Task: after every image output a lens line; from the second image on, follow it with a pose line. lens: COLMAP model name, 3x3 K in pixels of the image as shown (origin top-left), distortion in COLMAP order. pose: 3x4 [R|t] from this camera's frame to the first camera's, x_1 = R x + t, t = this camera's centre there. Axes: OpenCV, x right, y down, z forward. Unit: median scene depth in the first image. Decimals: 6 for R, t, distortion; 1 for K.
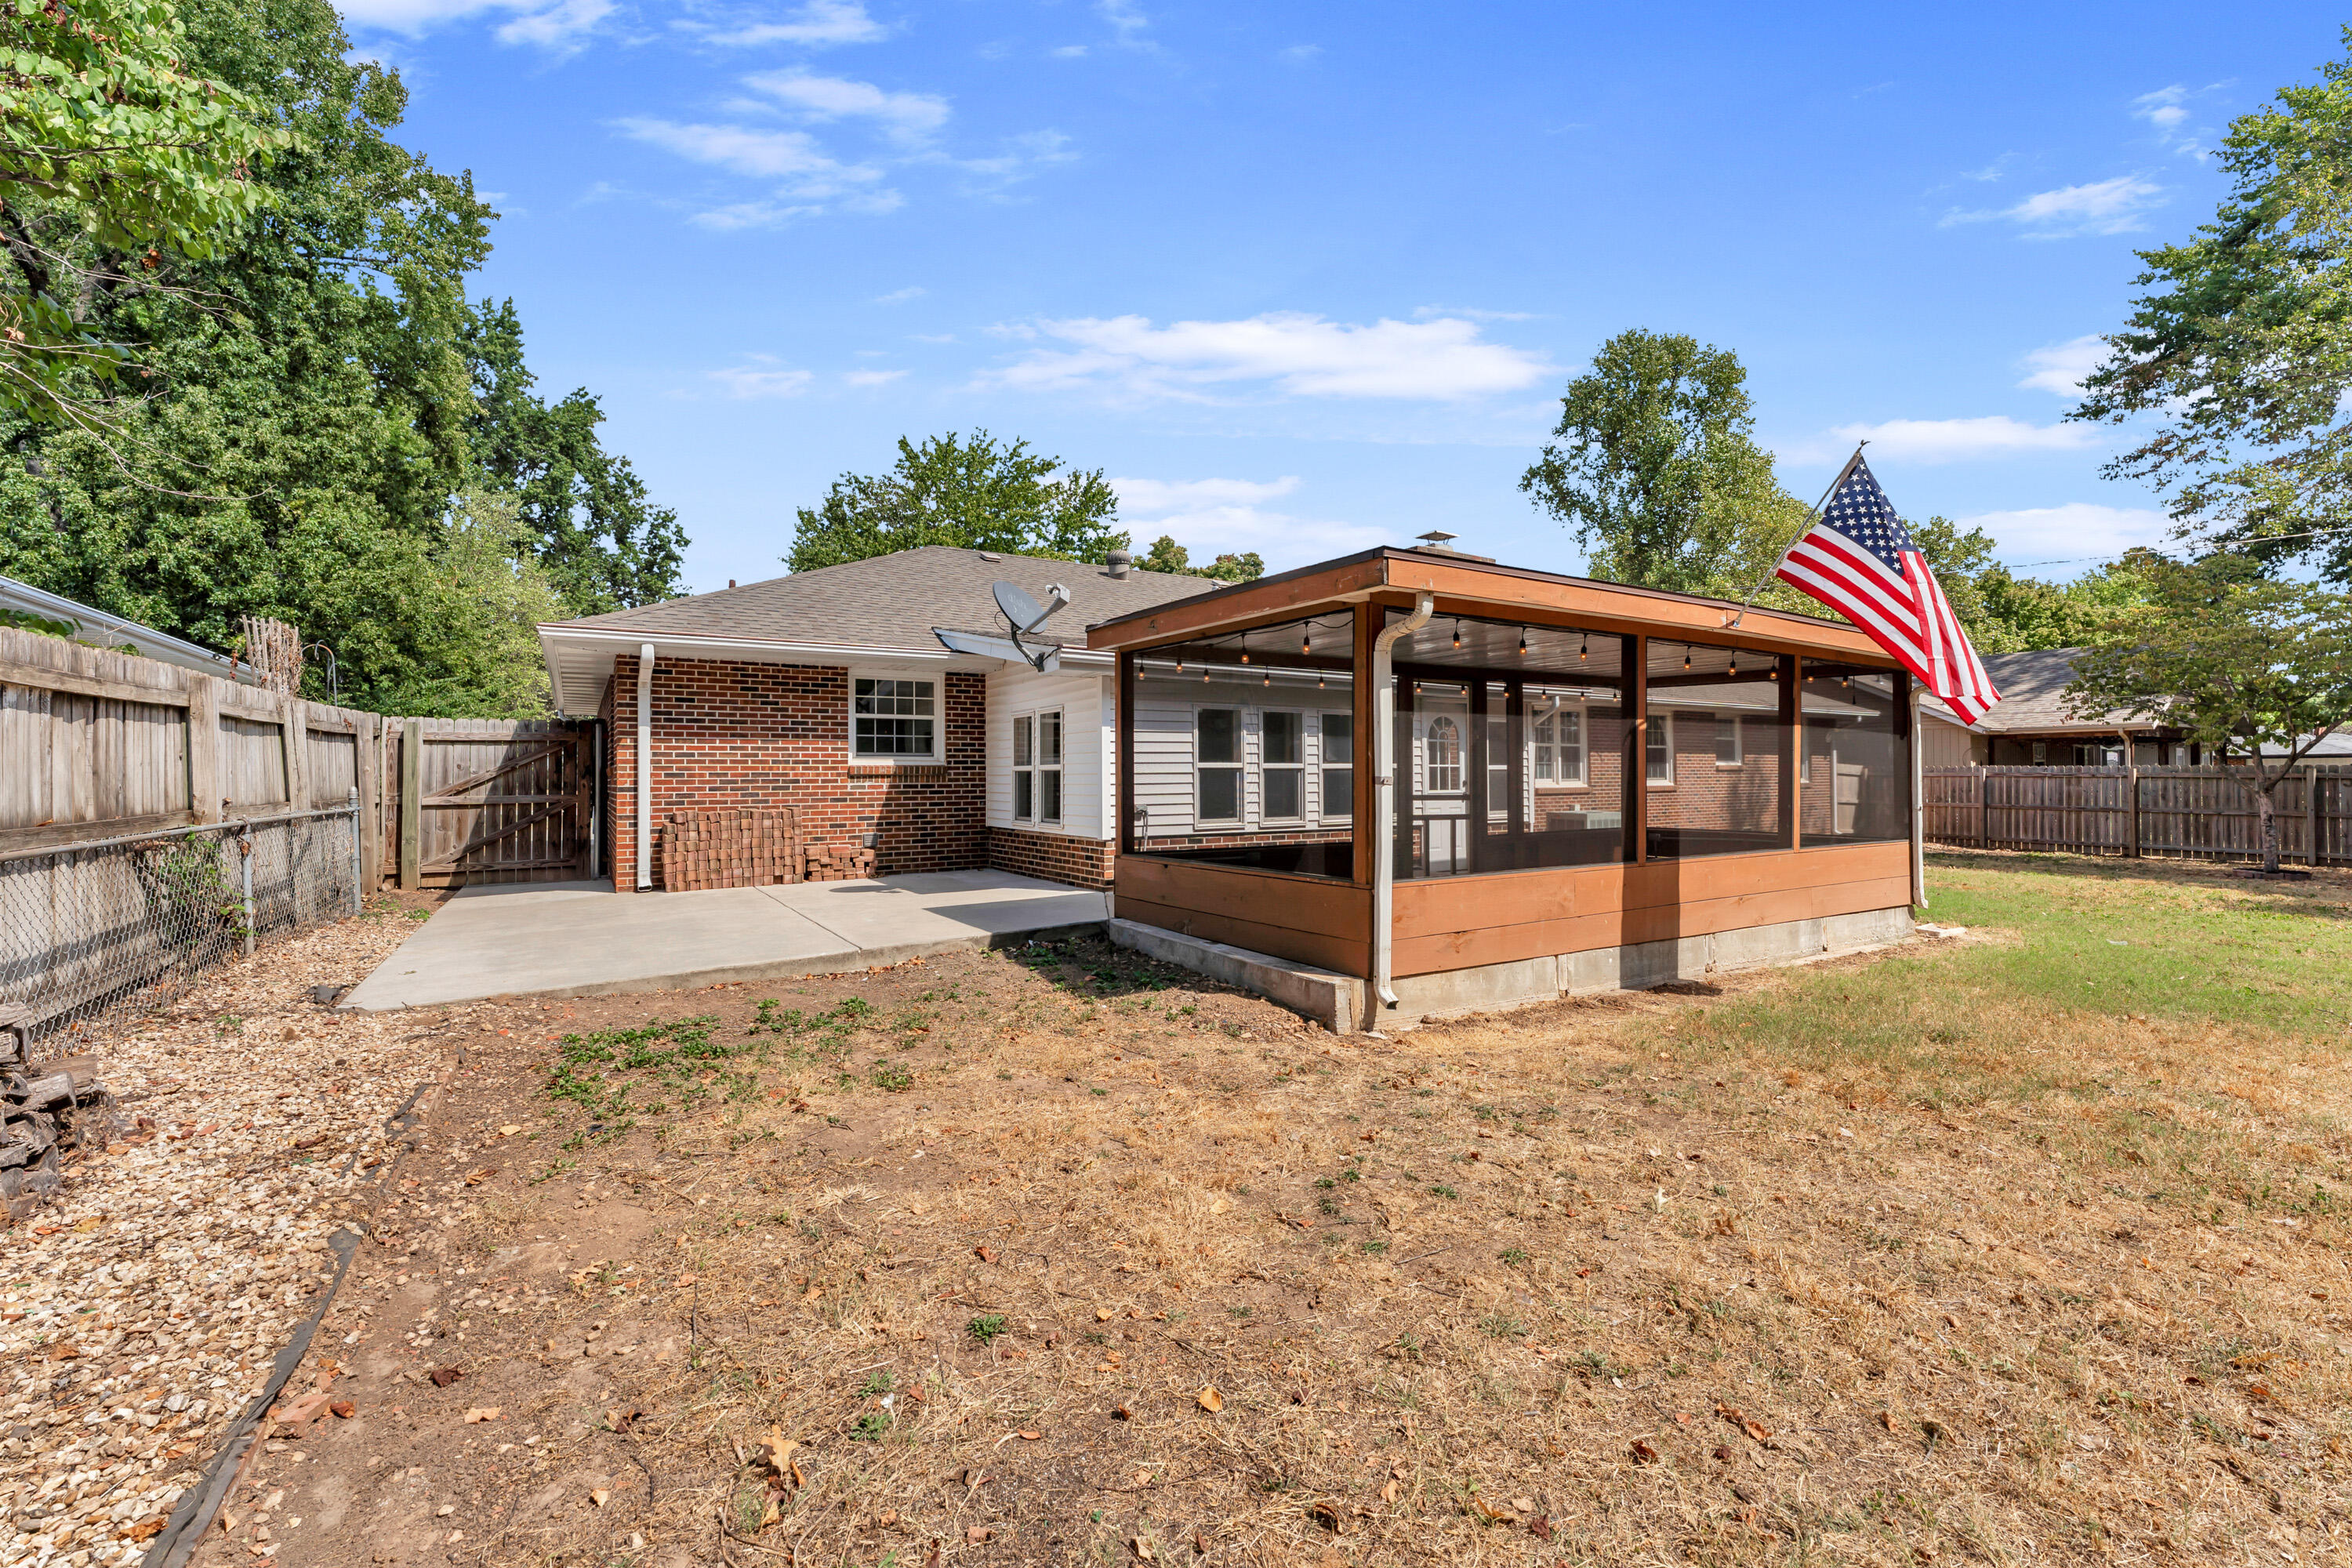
lens RADIAL K [[963.4, 0, 1176.0], [0, 963.4, 784.0], [0, 0, 1]] dist [0.002168, 0.000132]
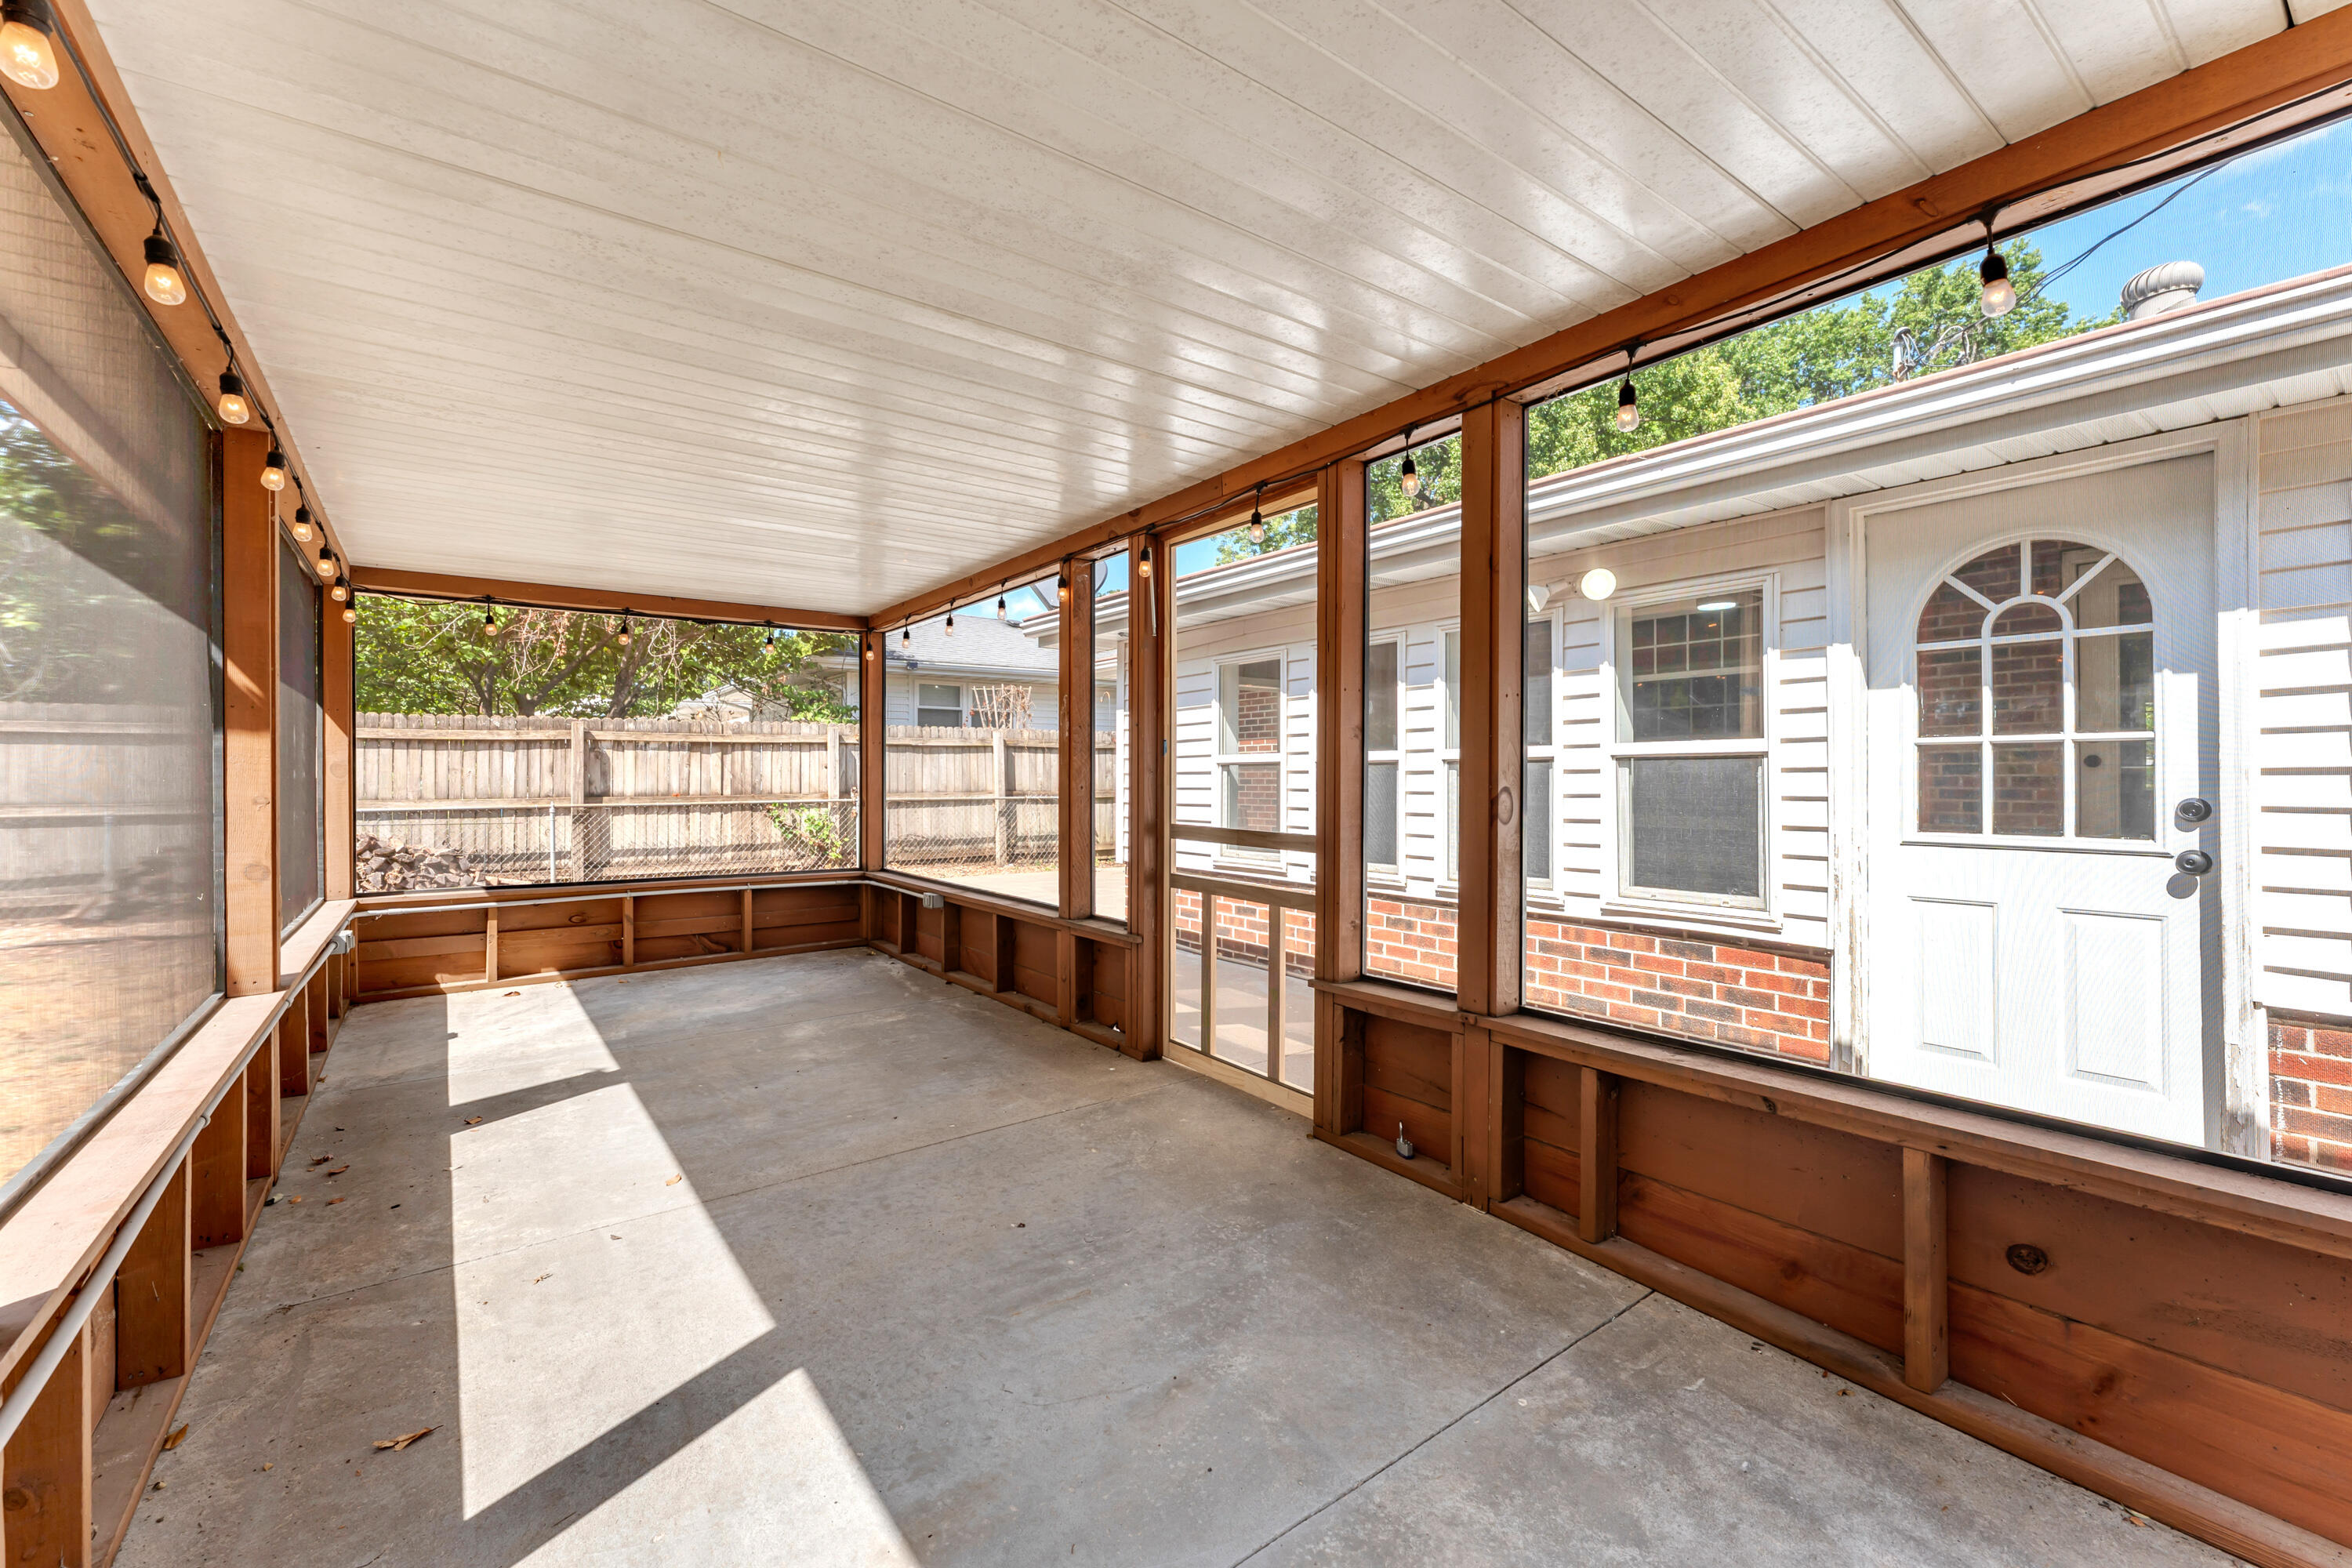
lens RADIAL K [[963.4, 0, 1176.0], [0, 963.4, 784.0], [0, 0, 1]] dist [0.002168, 0.000132]
pose [[0.113538, 0.002500, -0.993530, 0.334042], [-0.017173, 0.999852, 0.000554, -0.002242], [0.993385, 0.016999, 0.113564, 0.501387]]
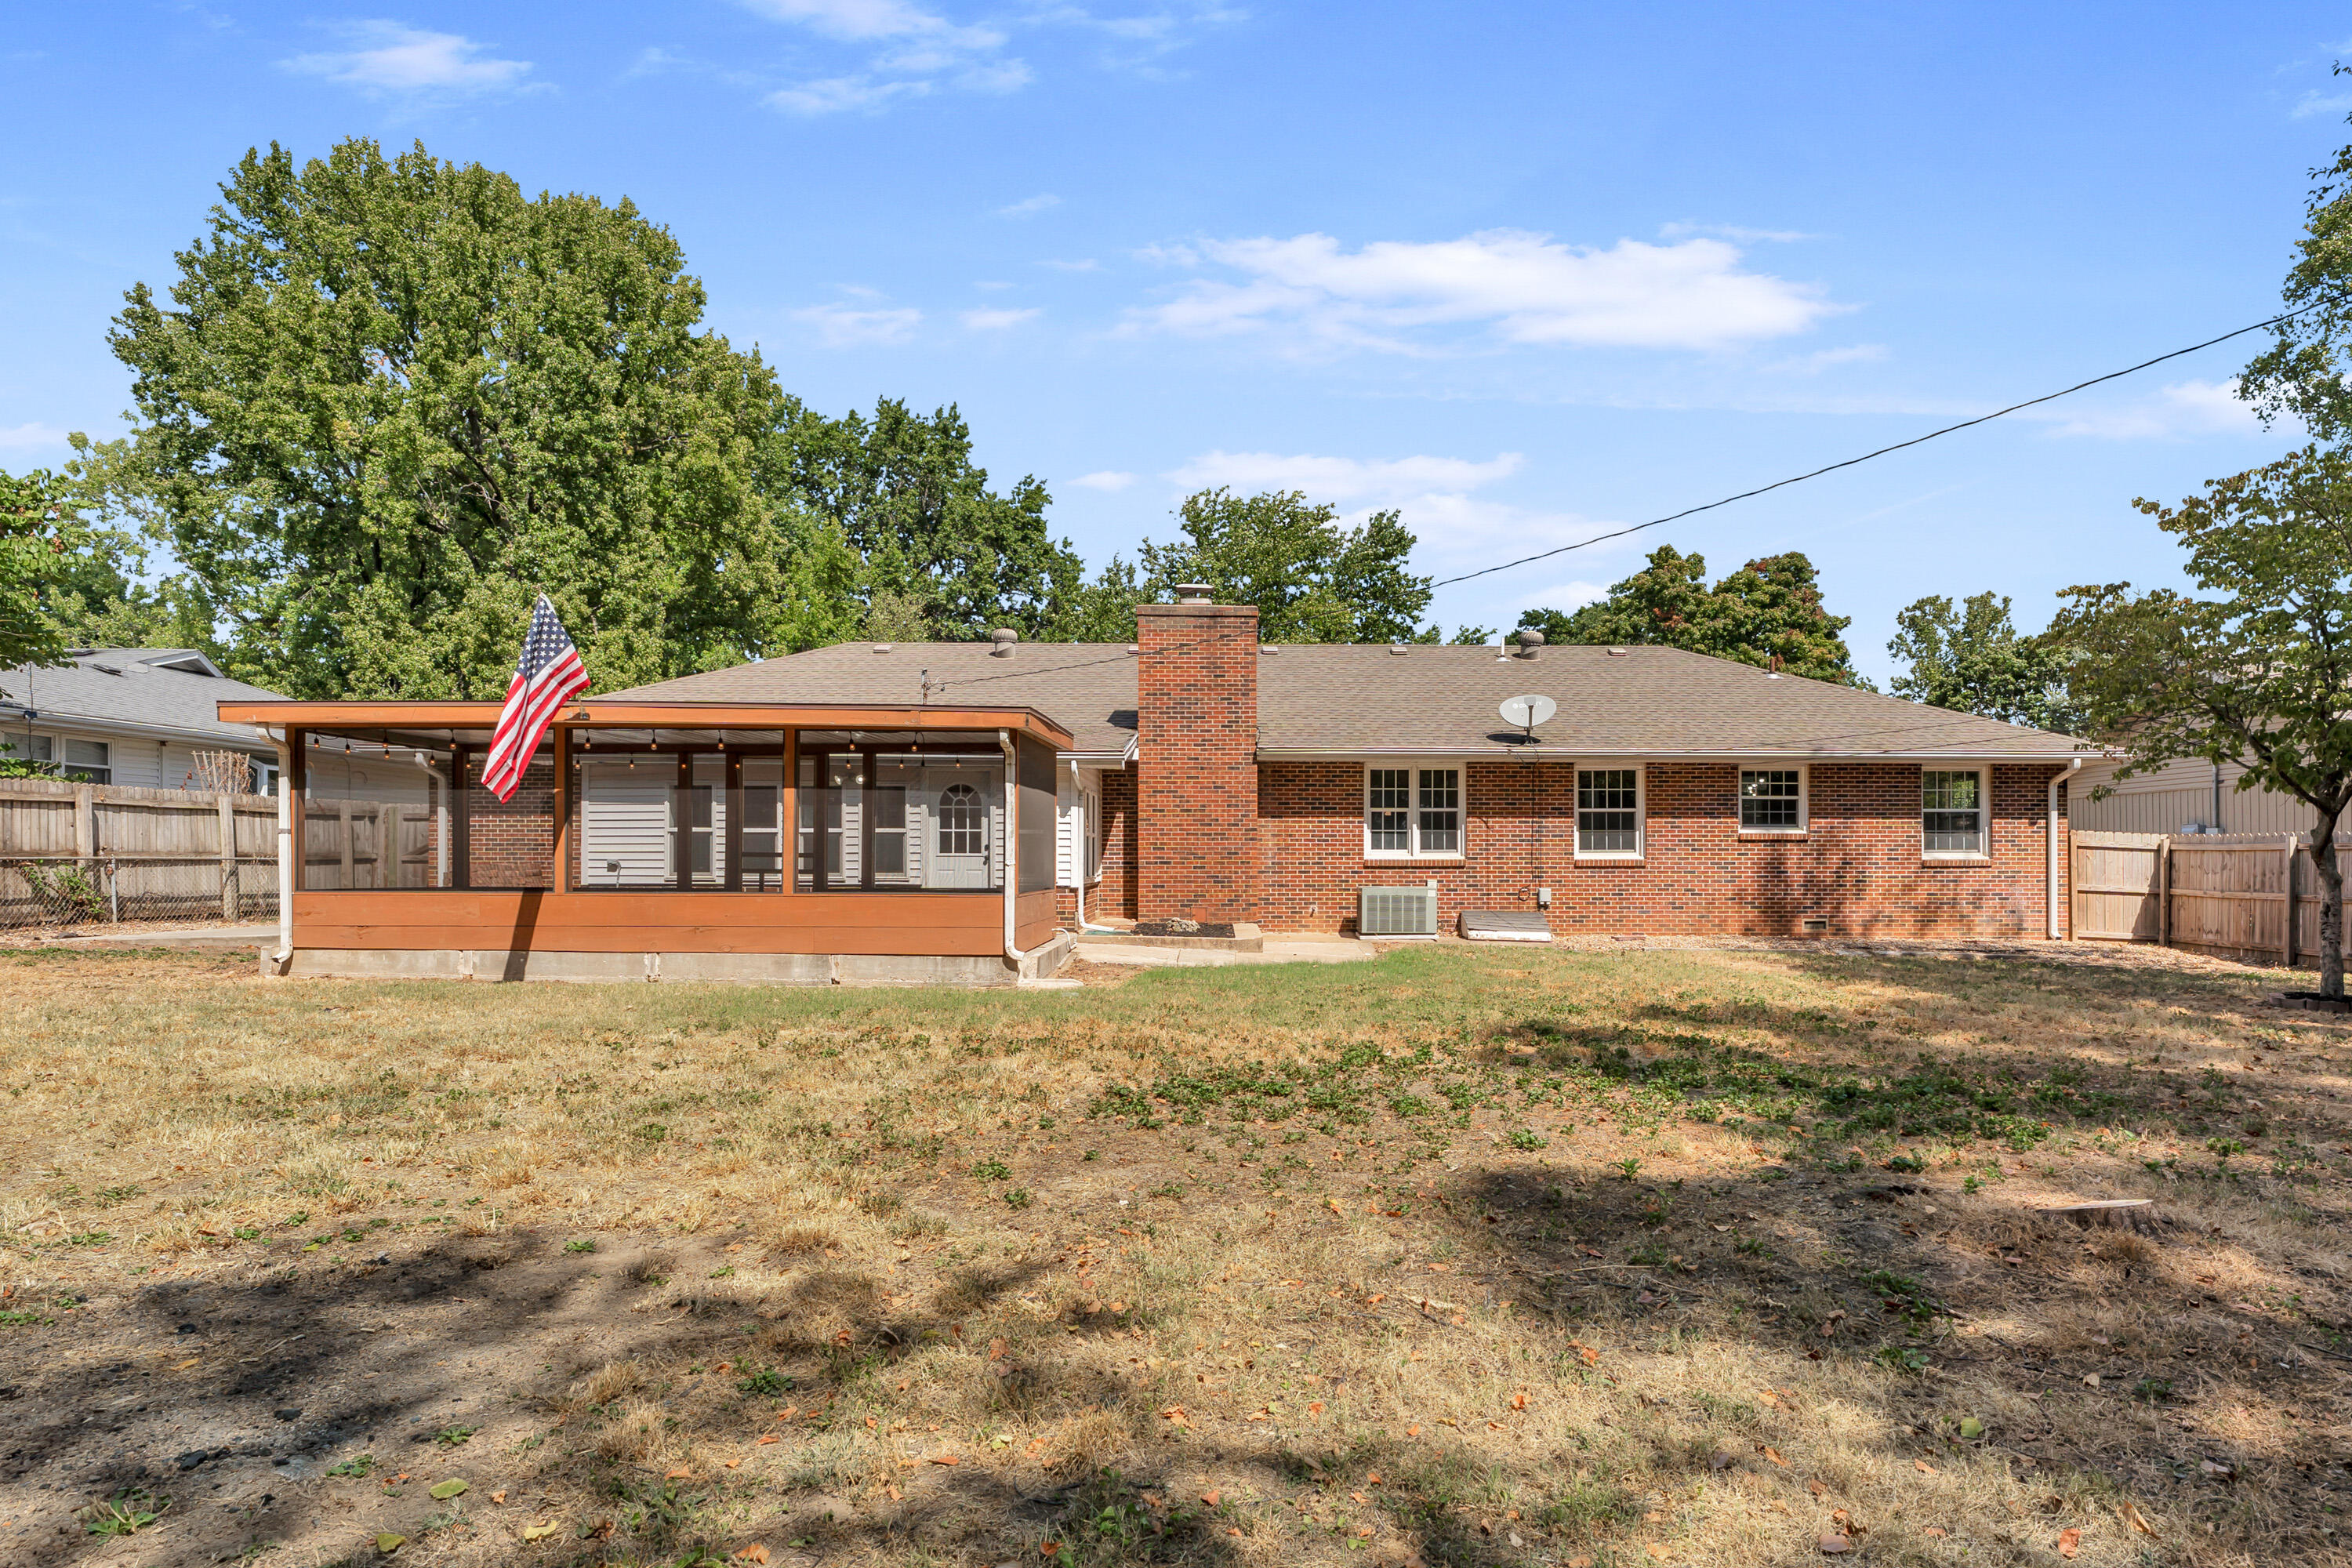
lens RADIAL K [[1245.0, 0, 1211.8], [0, 1245.0, 860.4], [0, 0, 1]] dist [-0.000941, -0.000400]
pose [[0.859872, 0.000618, -0.510510, 0.793734], [-0.010151, 0.999822, -0.015888, 0.020992], [0.510410, 0.018844, 0.859725, -0.006282]]
